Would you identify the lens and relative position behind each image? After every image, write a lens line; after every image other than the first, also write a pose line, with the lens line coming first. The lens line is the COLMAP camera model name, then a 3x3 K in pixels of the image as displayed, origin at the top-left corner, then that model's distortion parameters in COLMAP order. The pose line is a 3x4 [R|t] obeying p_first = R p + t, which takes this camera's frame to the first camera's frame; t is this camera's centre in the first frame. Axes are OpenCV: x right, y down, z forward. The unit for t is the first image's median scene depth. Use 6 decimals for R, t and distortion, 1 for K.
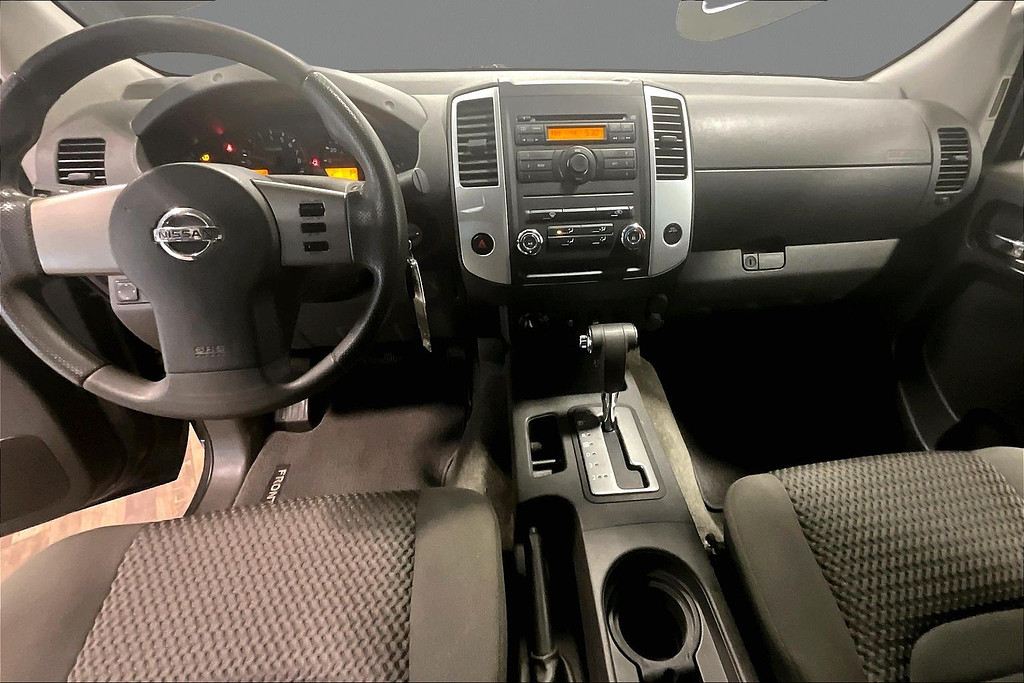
lens RADIAL K [[457.6, 0, 568.0], [0, 457.6, 307.6], [0, 0, 1]] dist [0.000978, 0.001408]
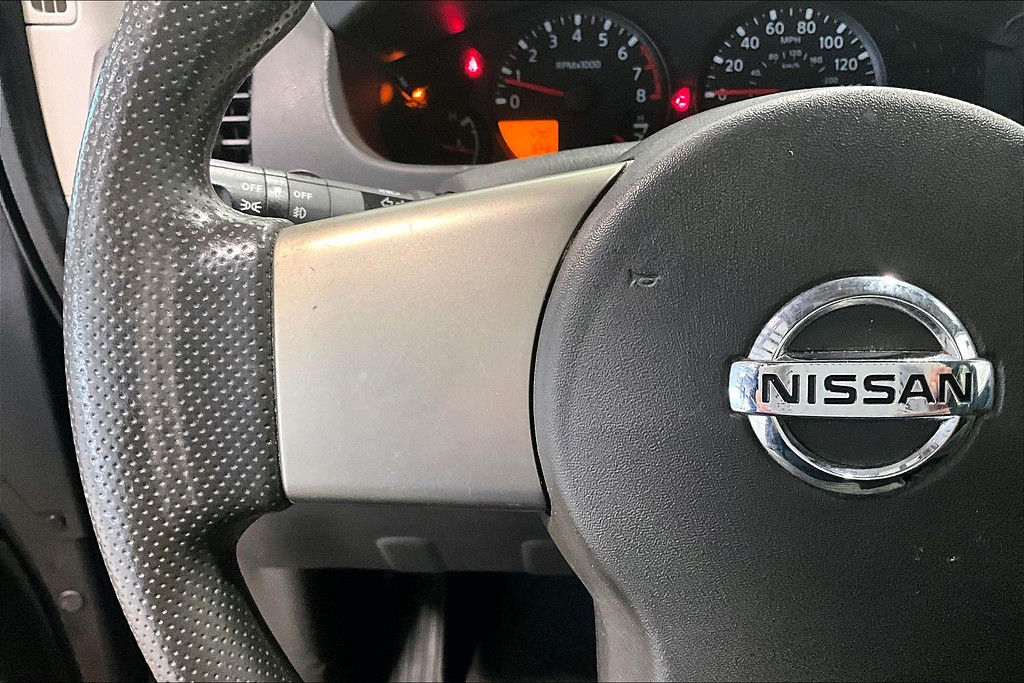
lens RADIAL K [[848.3, 0, 505.1], [0, 848.3, 348.2], [0, 0, 1]] dist [0.070140, -0.143945]
pose [[0.977549, 0.052095, -0.204166, -0.599680], [-0.058876, 0.997893, -0.027277, -0.102209], [0.202315, 0.038685, 0.978556, 0.345766]]
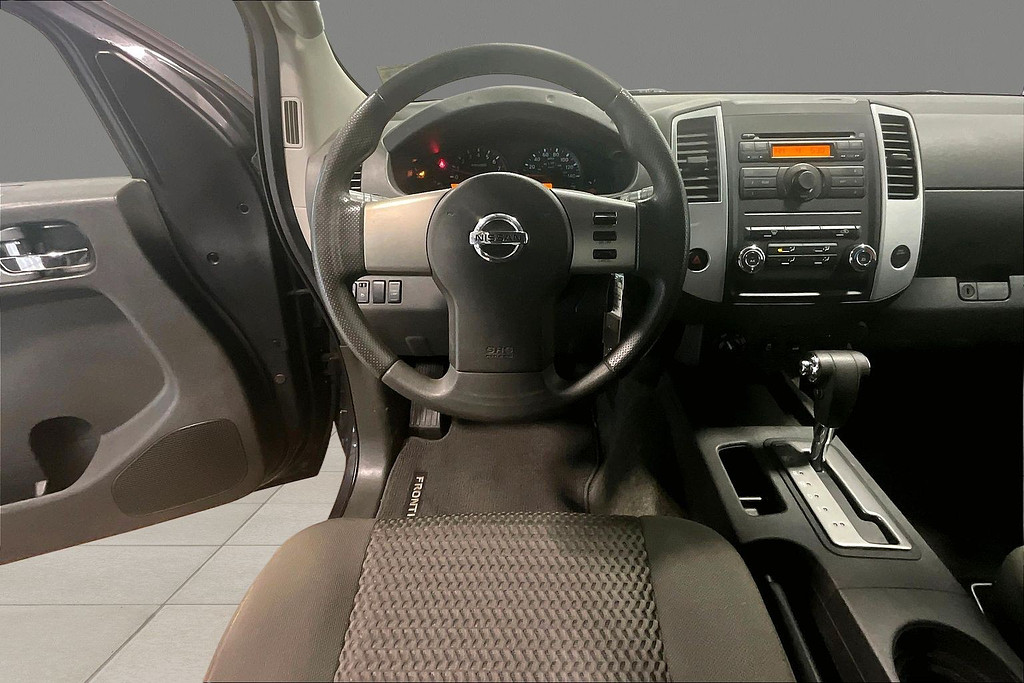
lens RADIAL K [[457.6, 0, 532.8], [0, 457.6, 276.9], [0, 0, 1]] dist [0.000978, 0.001408]
pose [[0.989452, 0.041164, -0.138893, -0.393968], [-0.056631, 0.992393, -0.109313, 0.024348], [0.133336, 0.116025, 0.984256, -0.004888]]
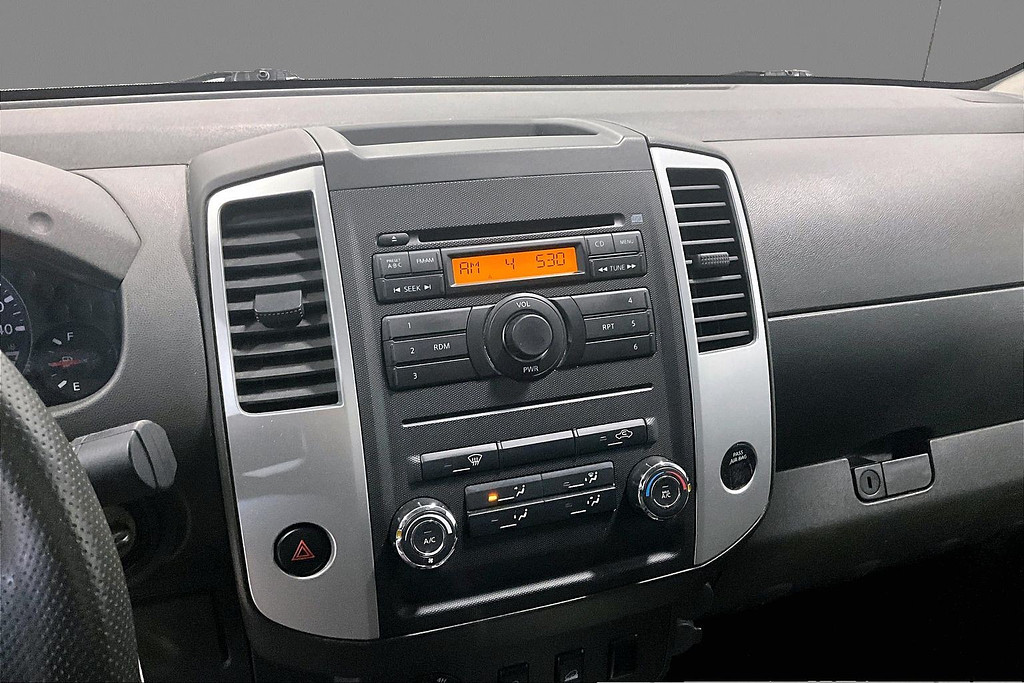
lens RADIAL K [[848.3, 0, 509.1], [0, 848.3, 340.1], [0, 0, 1]] dist [0.070140, -0.143945]
pose [[0.982294, -0.067500, 0.174763, -0.128840], [0.087069, 0.990457, -0.106838, -0.222171], [-0.165884, 0.120163, 0.978797, 0.230413]]
